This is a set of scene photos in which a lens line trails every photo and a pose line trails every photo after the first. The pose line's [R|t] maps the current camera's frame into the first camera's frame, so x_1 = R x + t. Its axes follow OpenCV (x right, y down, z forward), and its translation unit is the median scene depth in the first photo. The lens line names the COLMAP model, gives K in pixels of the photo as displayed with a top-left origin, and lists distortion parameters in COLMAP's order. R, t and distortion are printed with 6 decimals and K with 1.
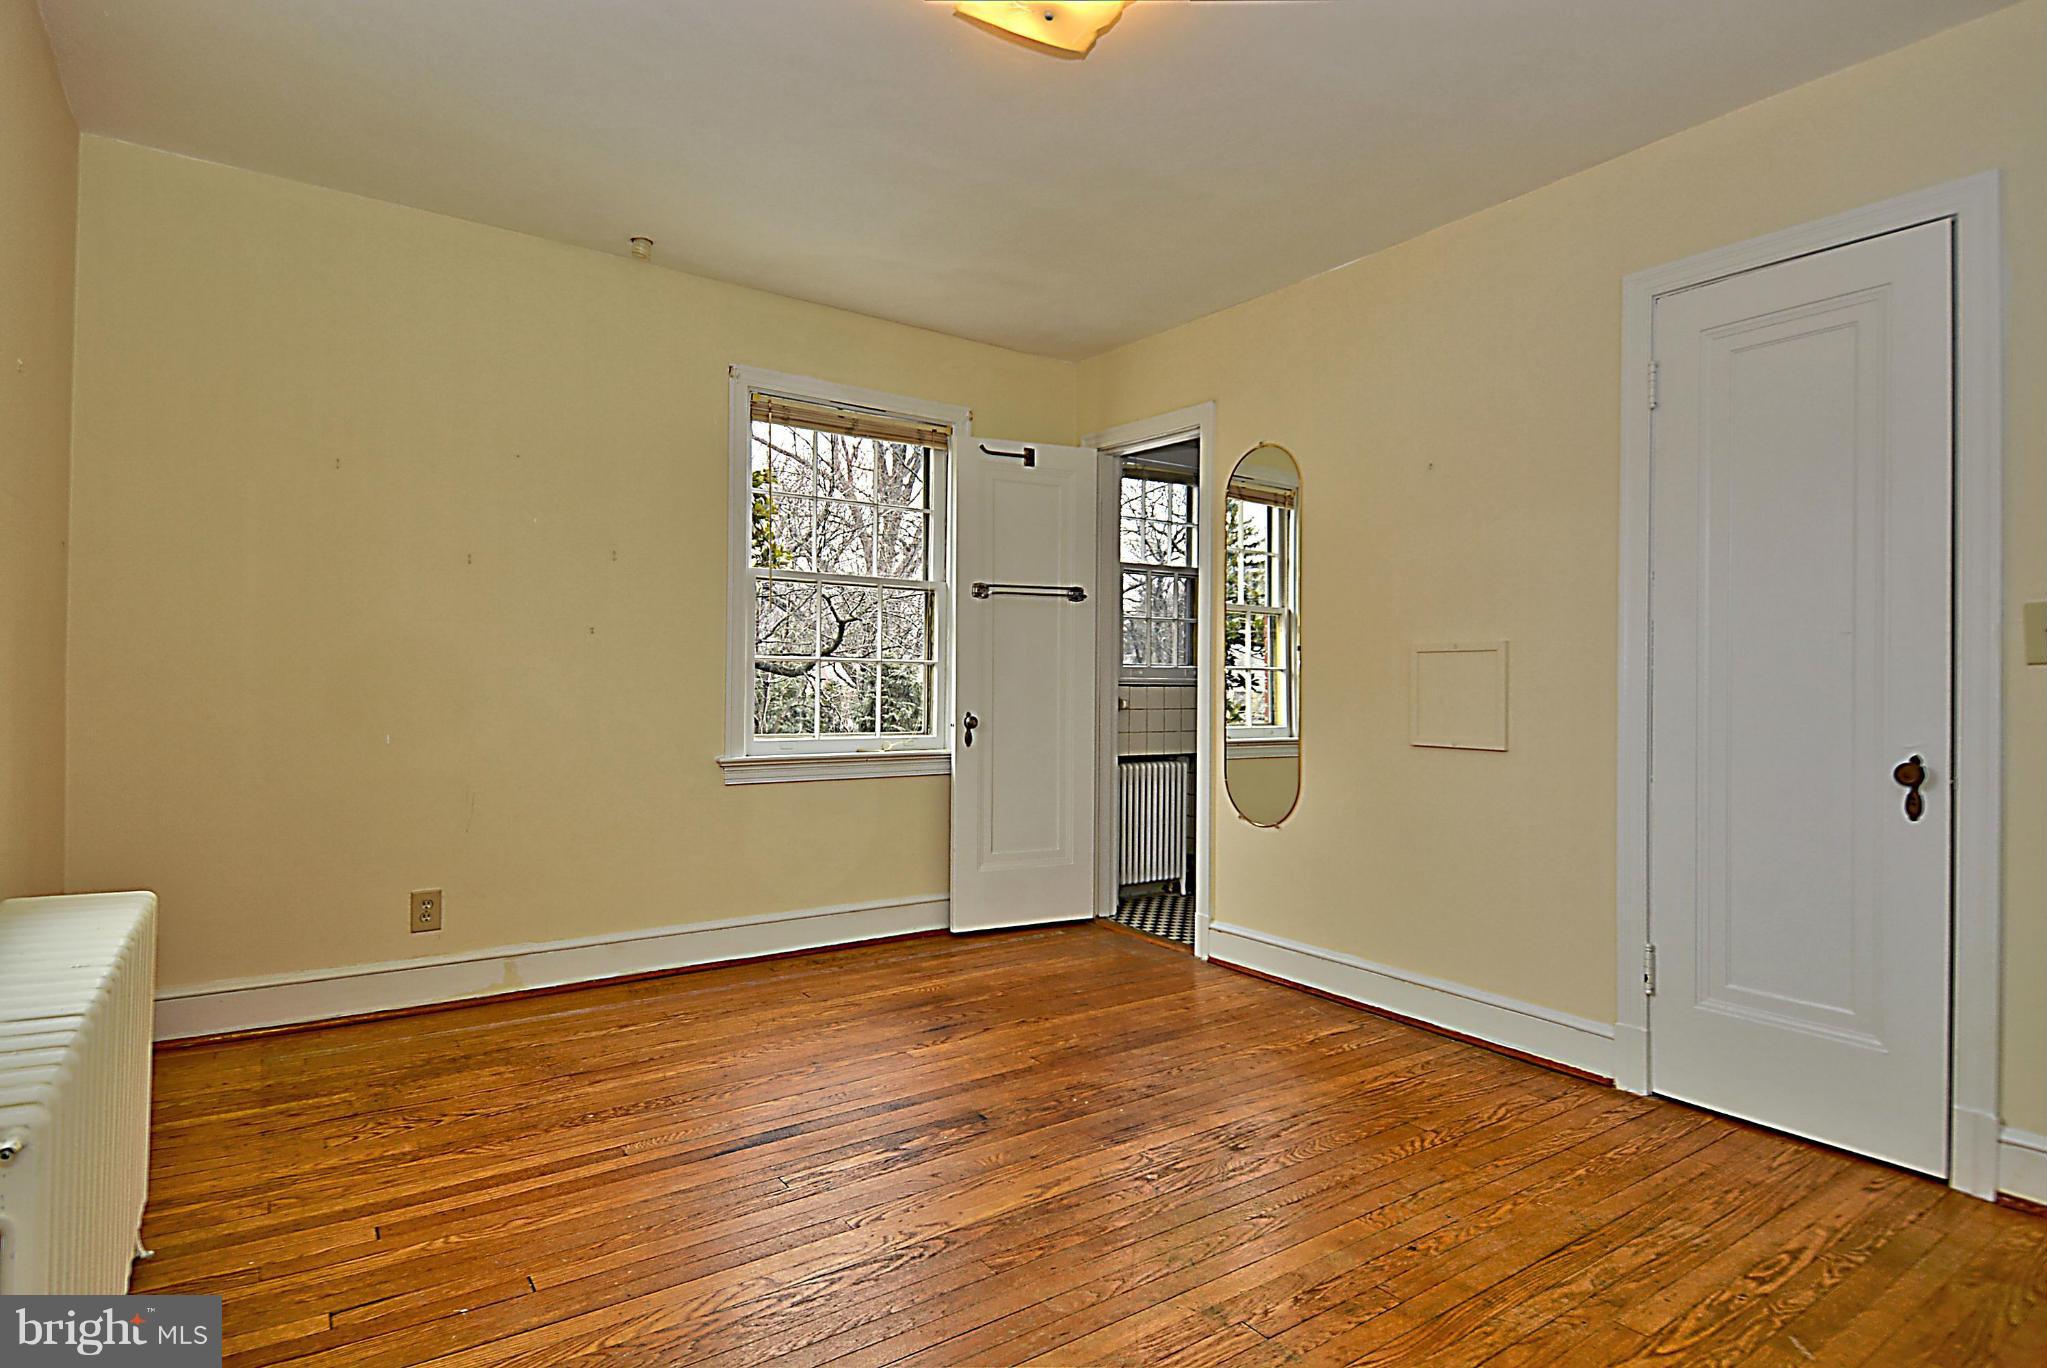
lens RADIAL K [[1090.6, 0, 1026.4], [0, 1090.6, 672.0], [0, 0, 1]] dist [0.061276, -0.046732]
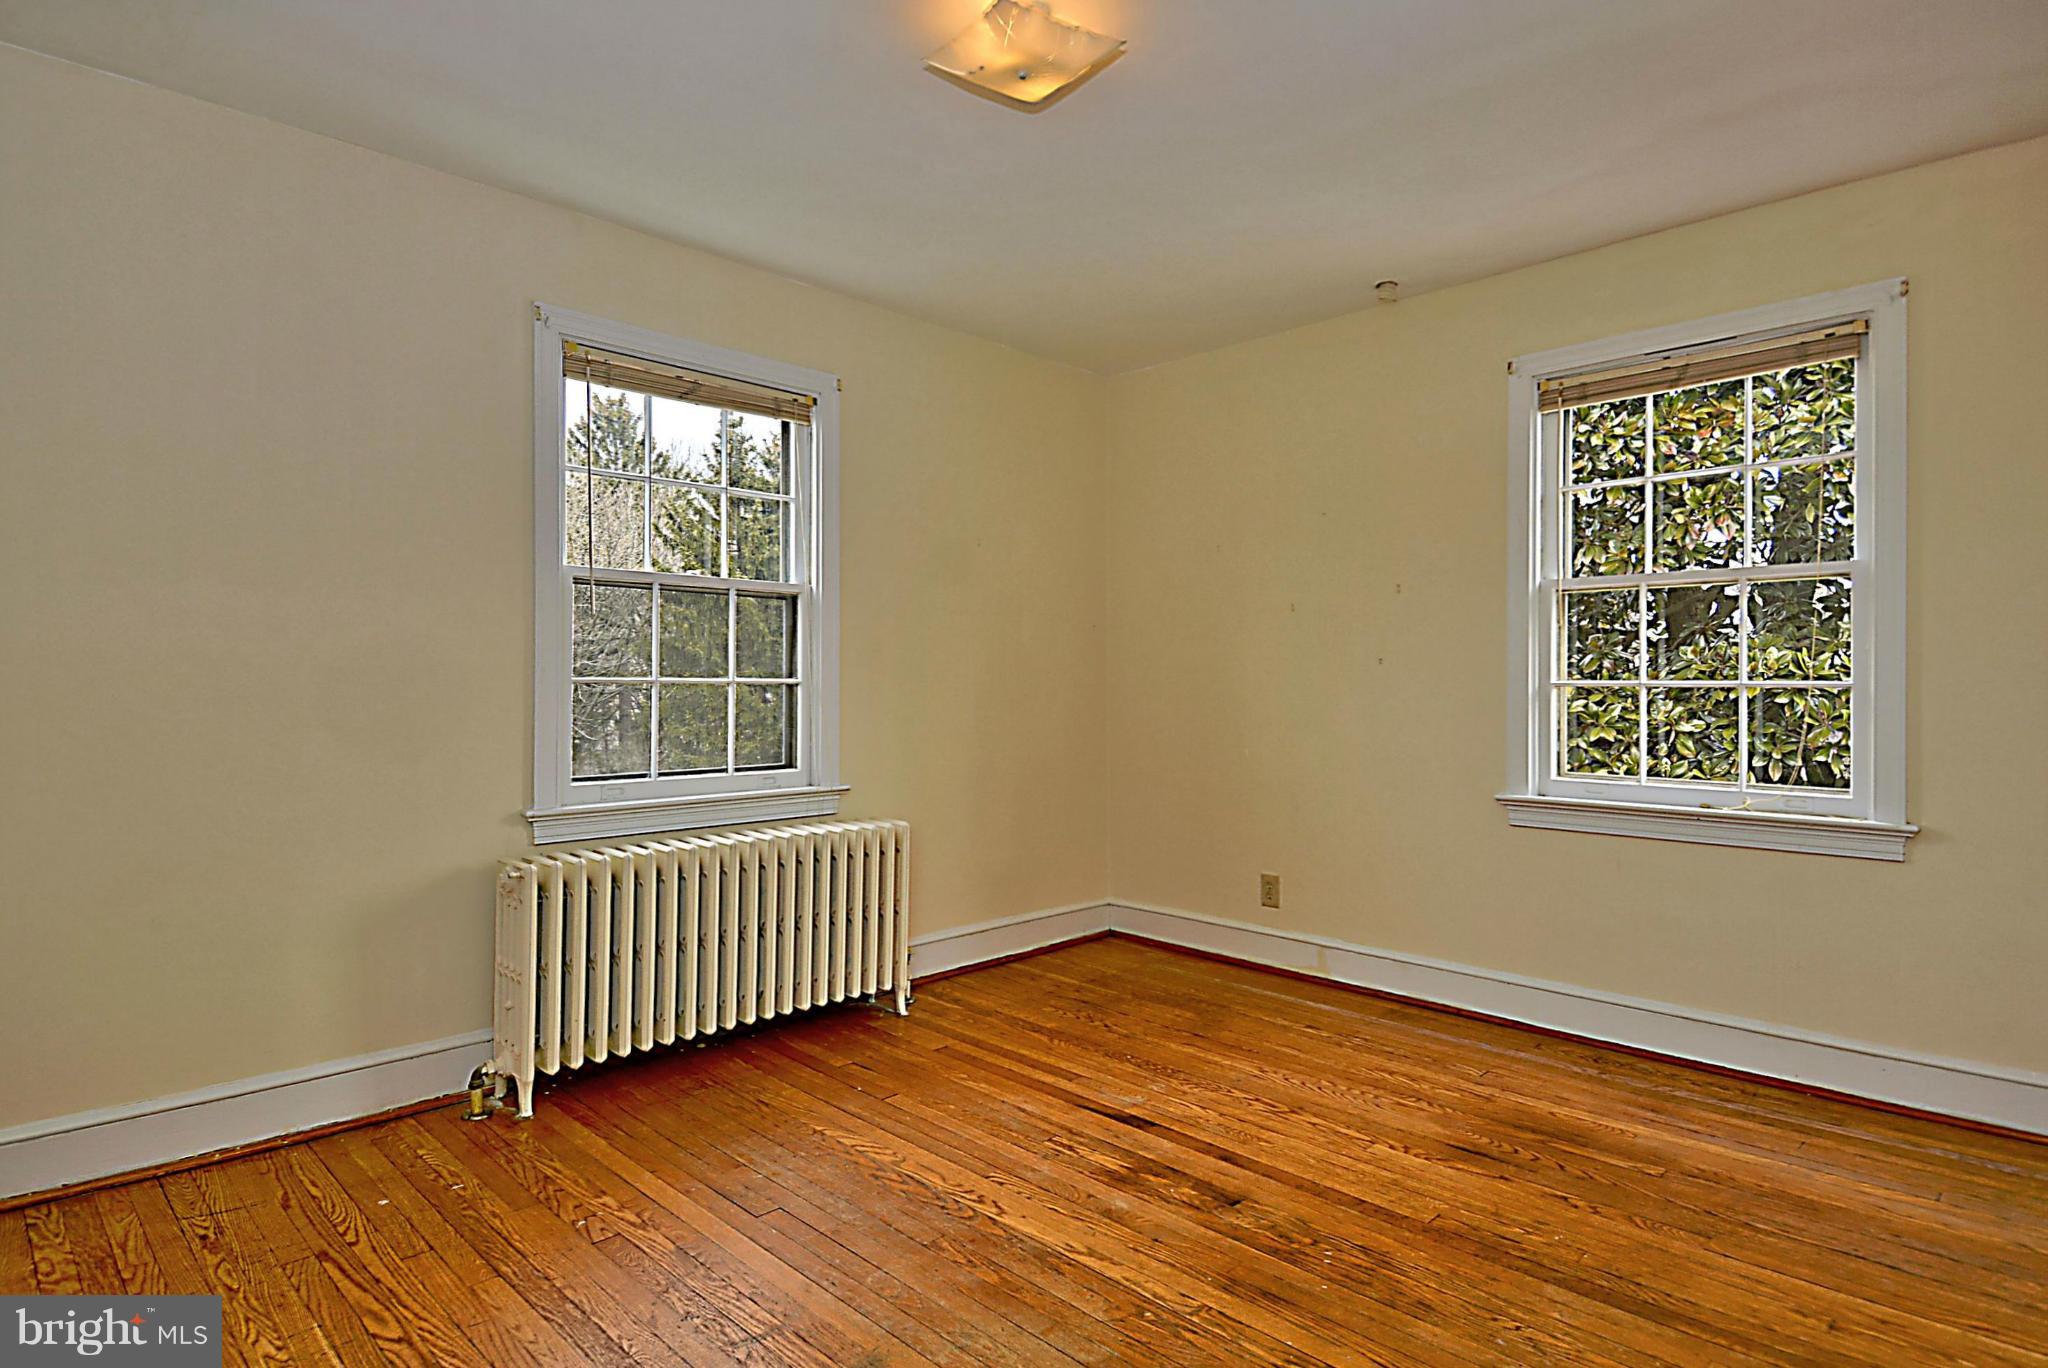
lens RADIAL K [[1091.1, 0, 1026.9], [0, 1091.1, 672.0], [0, 0, 1]] dist [0.061276, -0.046732]
pose [[0.169173, -0.015827, -0.985459, 0.668082], [0.010570, 0.999843, -0.014243, -0.017219], [0.985530, -0.008007, 0.169313, 0.545394]]
